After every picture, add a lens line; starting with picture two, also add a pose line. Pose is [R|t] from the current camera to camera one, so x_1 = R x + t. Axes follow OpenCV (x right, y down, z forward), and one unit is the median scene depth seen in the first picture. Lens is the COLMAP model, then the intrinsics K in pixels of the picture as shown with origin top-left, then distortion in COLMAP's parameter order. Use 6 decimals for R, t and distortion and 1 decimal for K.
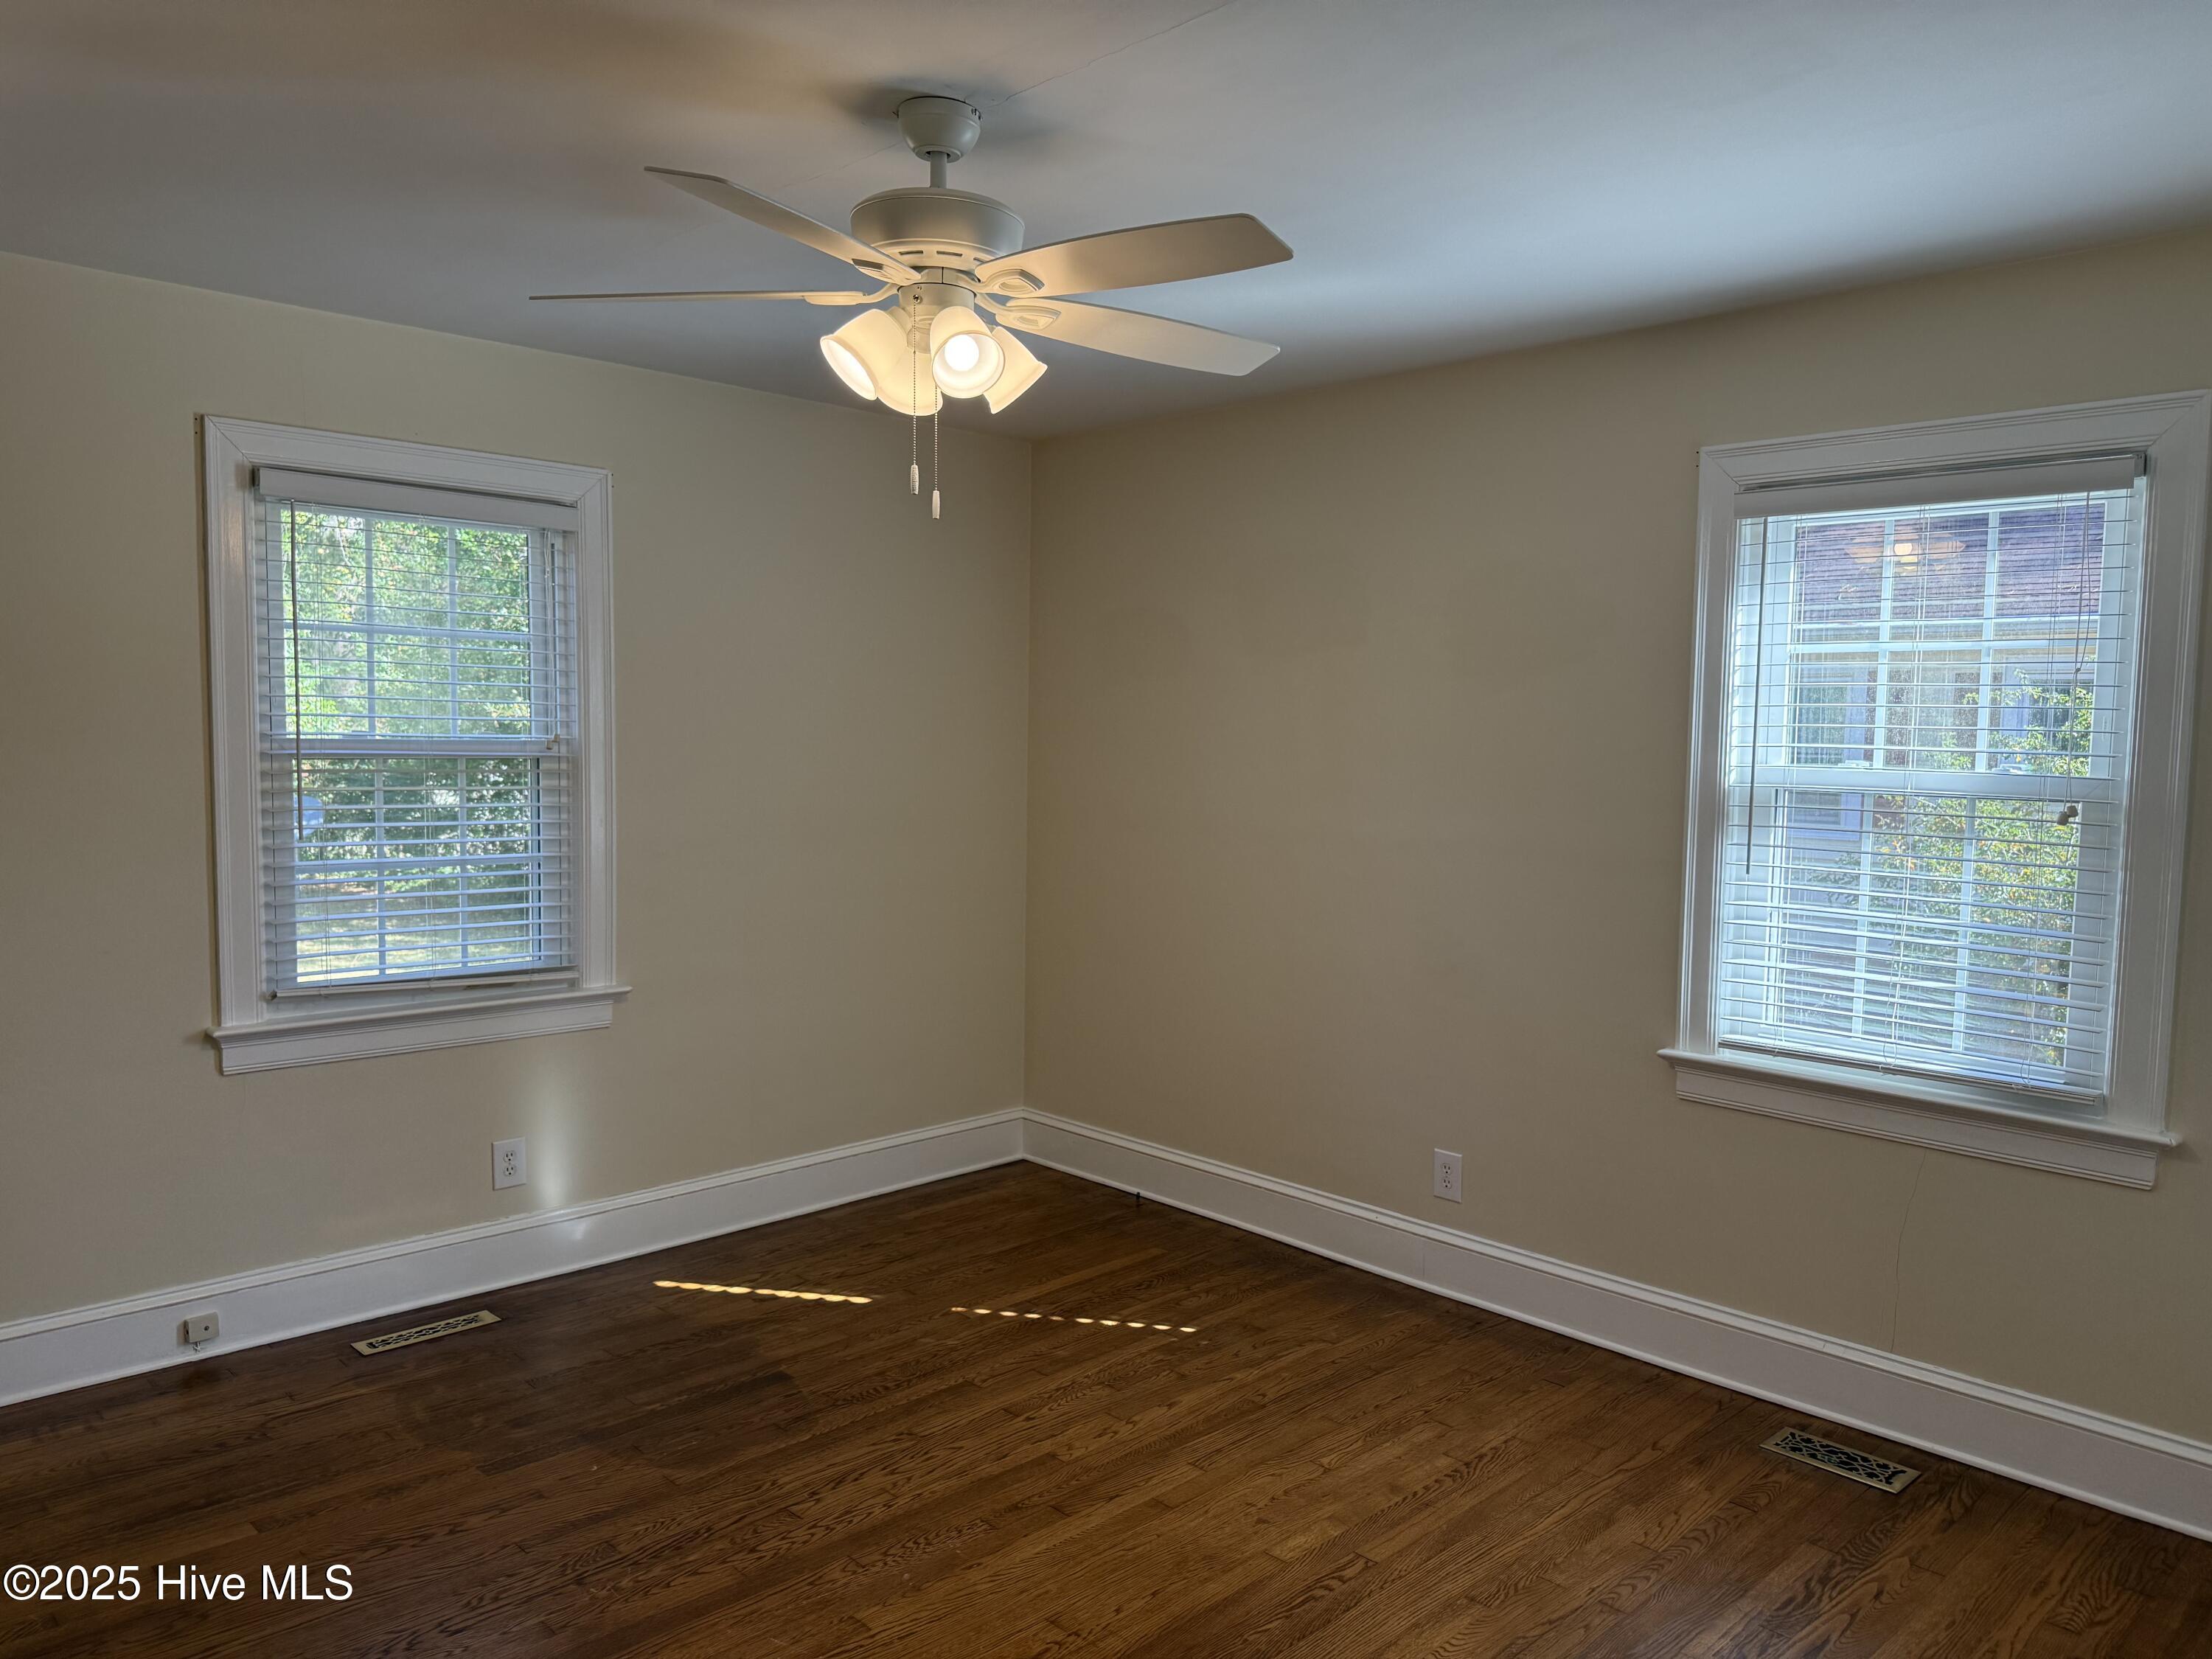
lens RADIAL K [[1566.7, 0, 1100.4], [0, 1566.7, 845.2], [0, 0, 1]] dist [0.035825, -0.019154]
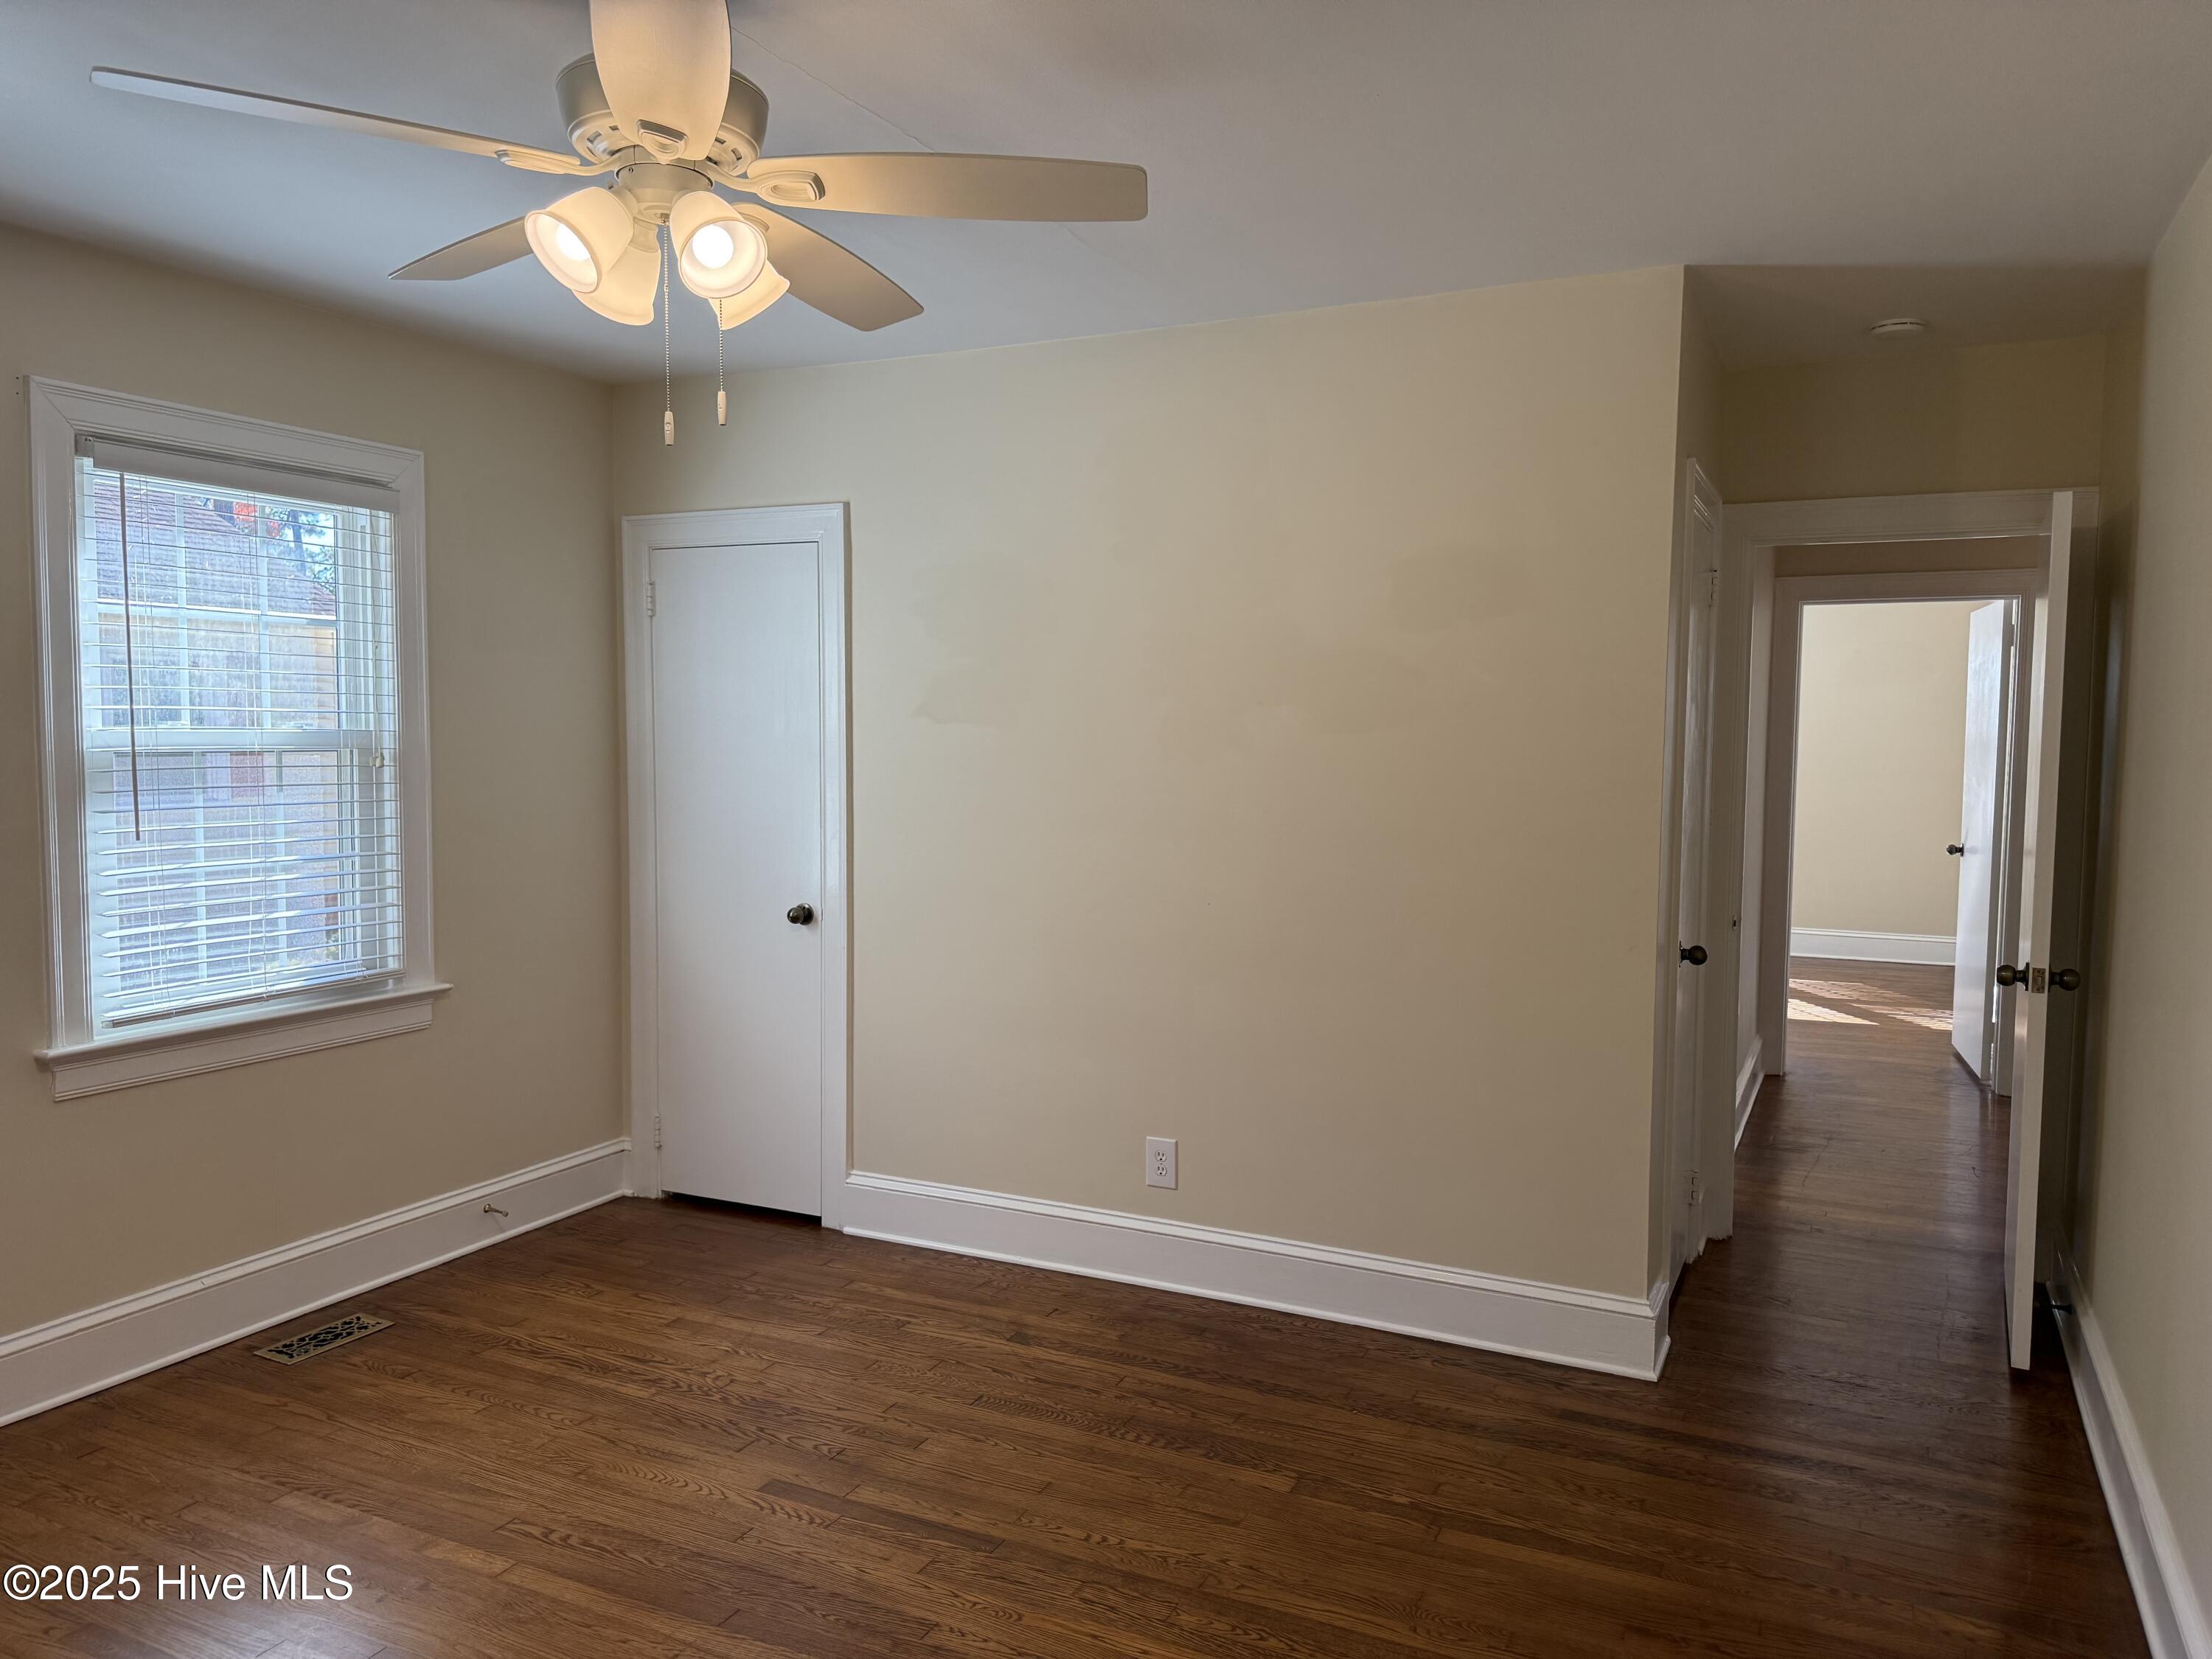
lens RADIAL K [[1566.7, 0, 1127.8], [0, 1566.7, 828.9], [0, 0, 1]] dist [0.035825, -0.019154]
pose [[-0.328117, -0.089818, 0.940357, -0.715613], [0.051667, 0.992273, 0.112804, -0.068331], [-0.943223, 0.085598, -0.320941, 0.747382]]
